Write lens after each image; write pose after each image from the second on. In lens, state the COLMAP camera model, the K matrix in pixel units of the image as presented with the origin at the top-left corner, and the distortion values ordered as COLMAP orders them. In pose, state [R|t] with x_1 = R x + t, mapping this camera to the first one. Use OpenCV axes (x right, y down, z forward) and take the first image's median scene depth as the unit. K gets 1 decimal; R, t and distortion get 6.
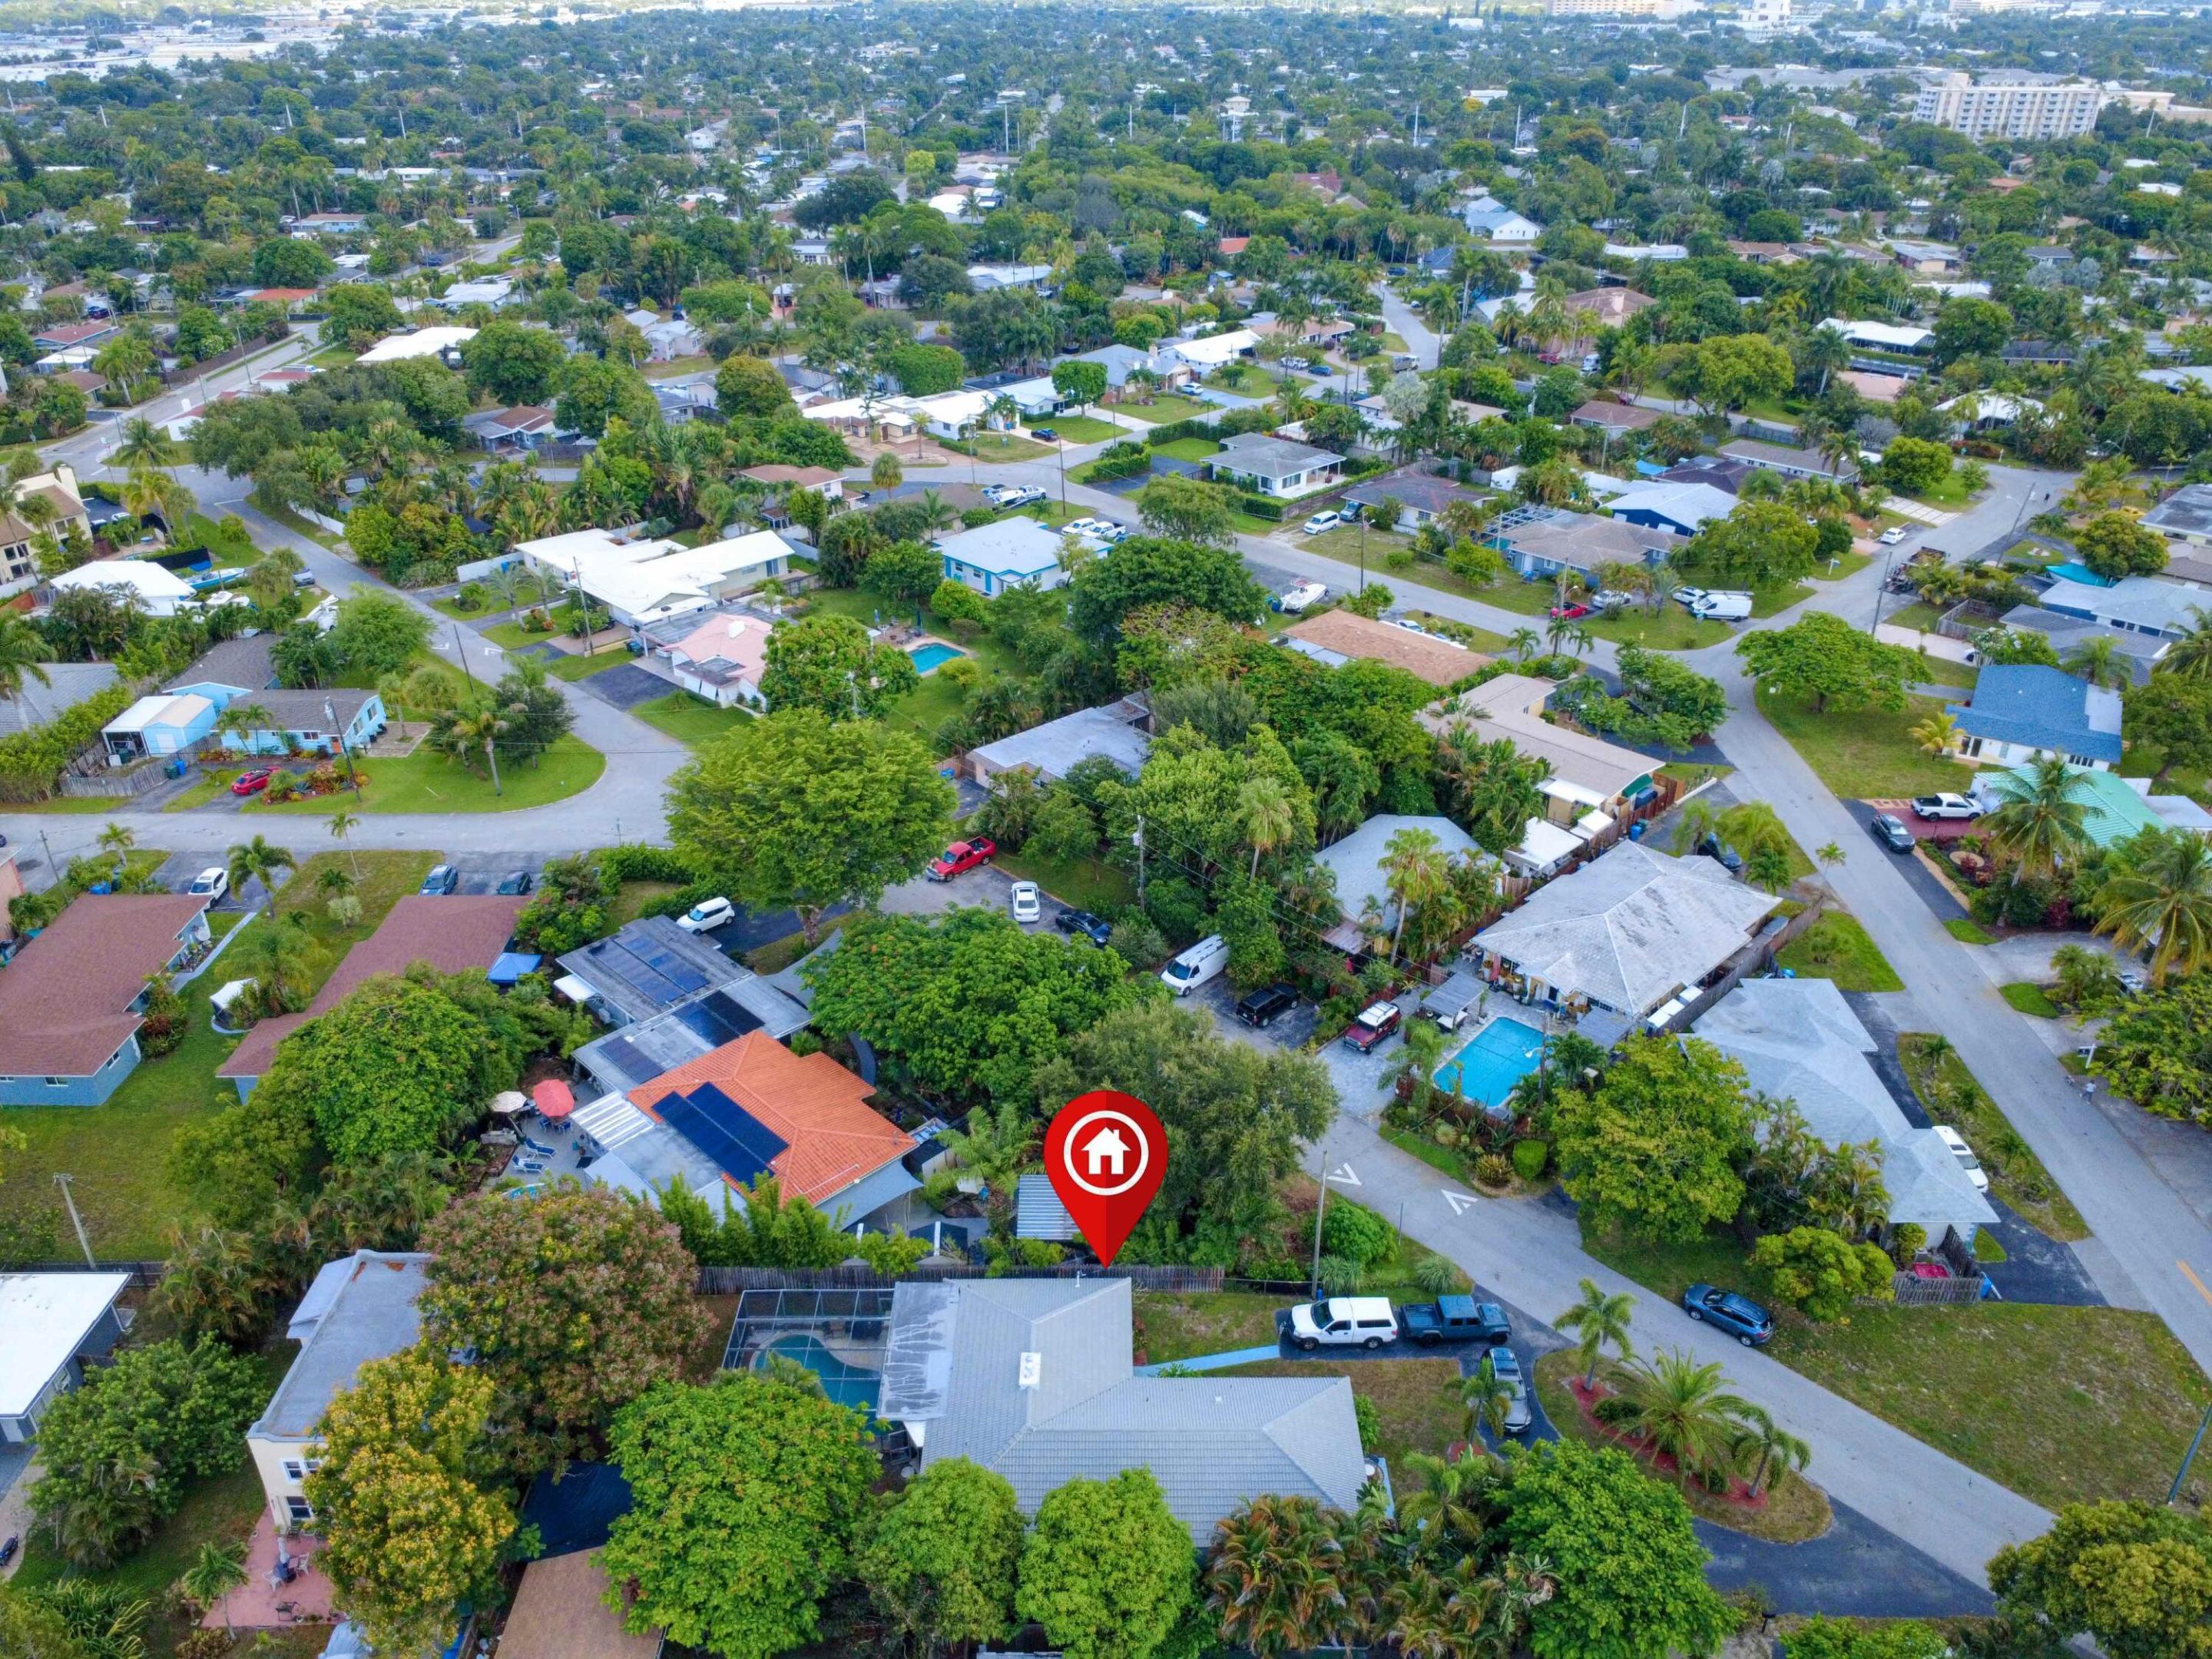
lens RADIAL K [[1623.6, 0, 1100.5], [0, 1623.6, 827.1], [0, 0, 1]] dist [-0.012534, 0.005305]
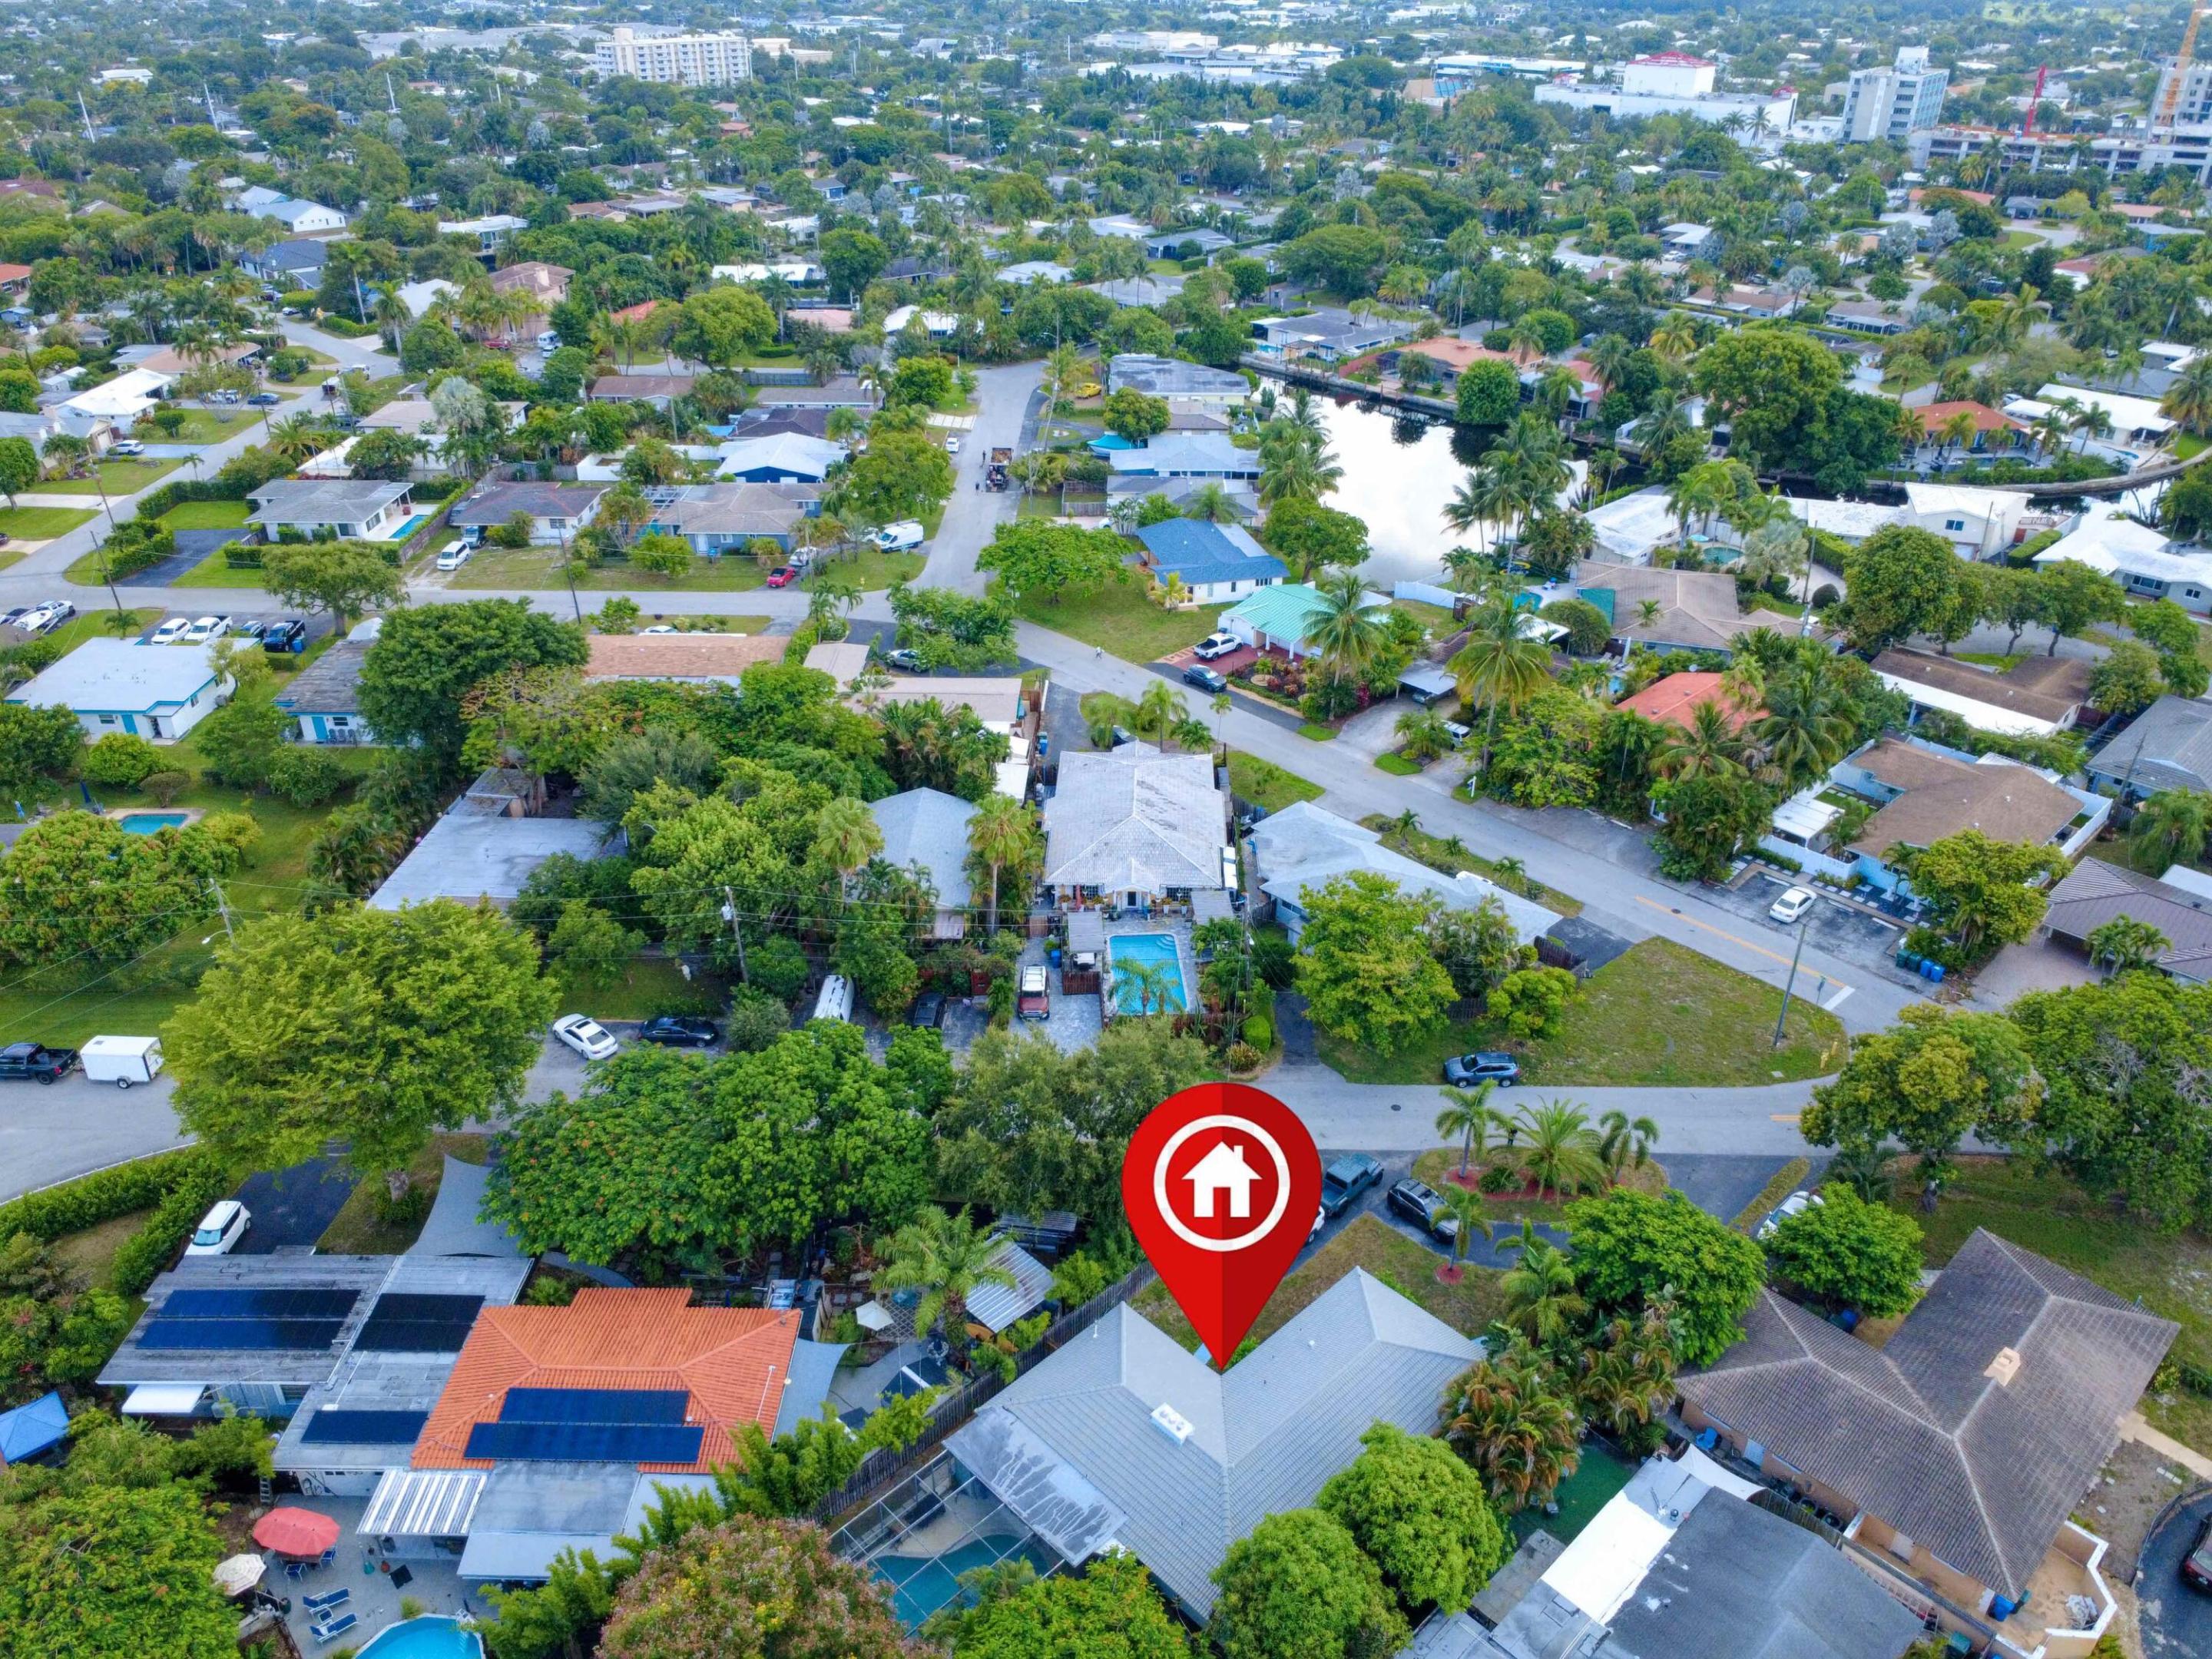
lens RADIAL K [[1623.6, 0, 1100.5], [0, 1623.6, 827.1], [0, 0, 1]] dist [-0.012534, 0.005305]
pose [[0.713131, -0.338882, 0.613680, -0.286313], [0.327082, 0.935115, 0.136294, -0.071919], [-0.620050, 0.103528, 0.777702, 0.132646]]
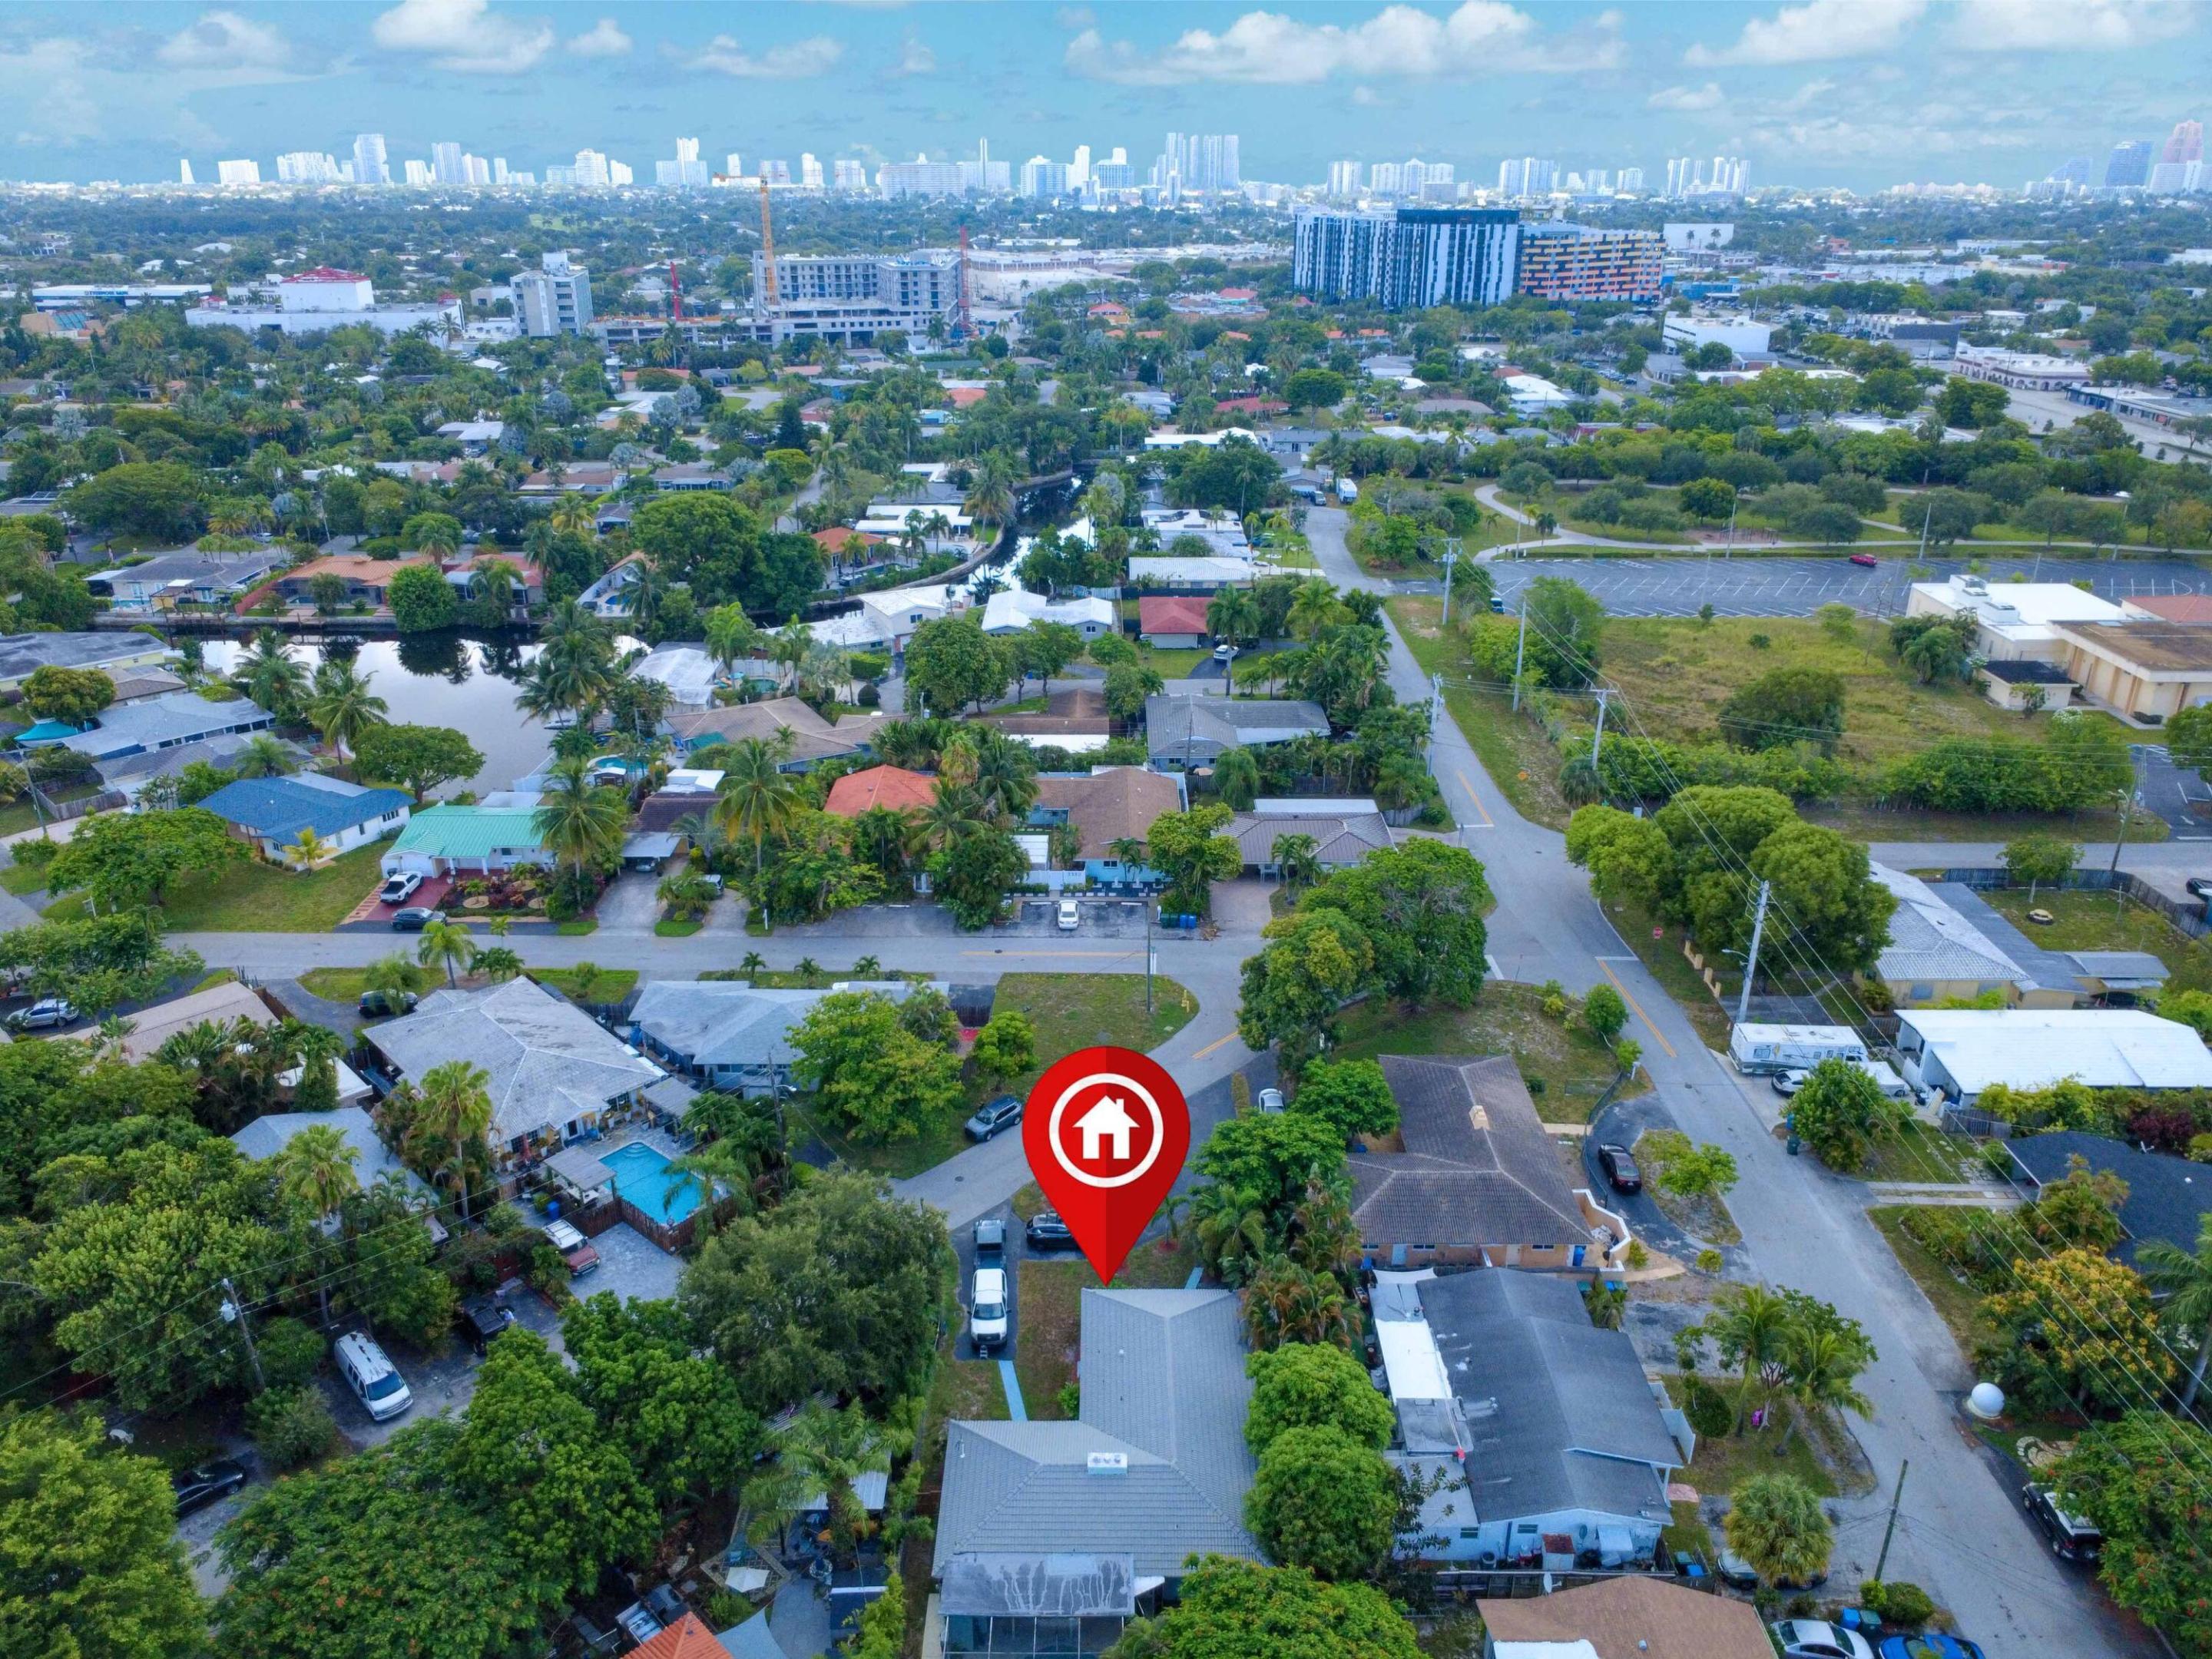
lens RADIAL K [[1623.5, 0, 1106.0], [0, 1623.5, 829.5], [0, 0, 1]] dist [-0.004209, -0.003752]
pose [[-0.014851, -0.383242, 0.923528, -0.445003], [0.468142, 0.813478, 0.345102, -0.183236], [-0.883528, 0.437468, 0.167331, 0.346767]]
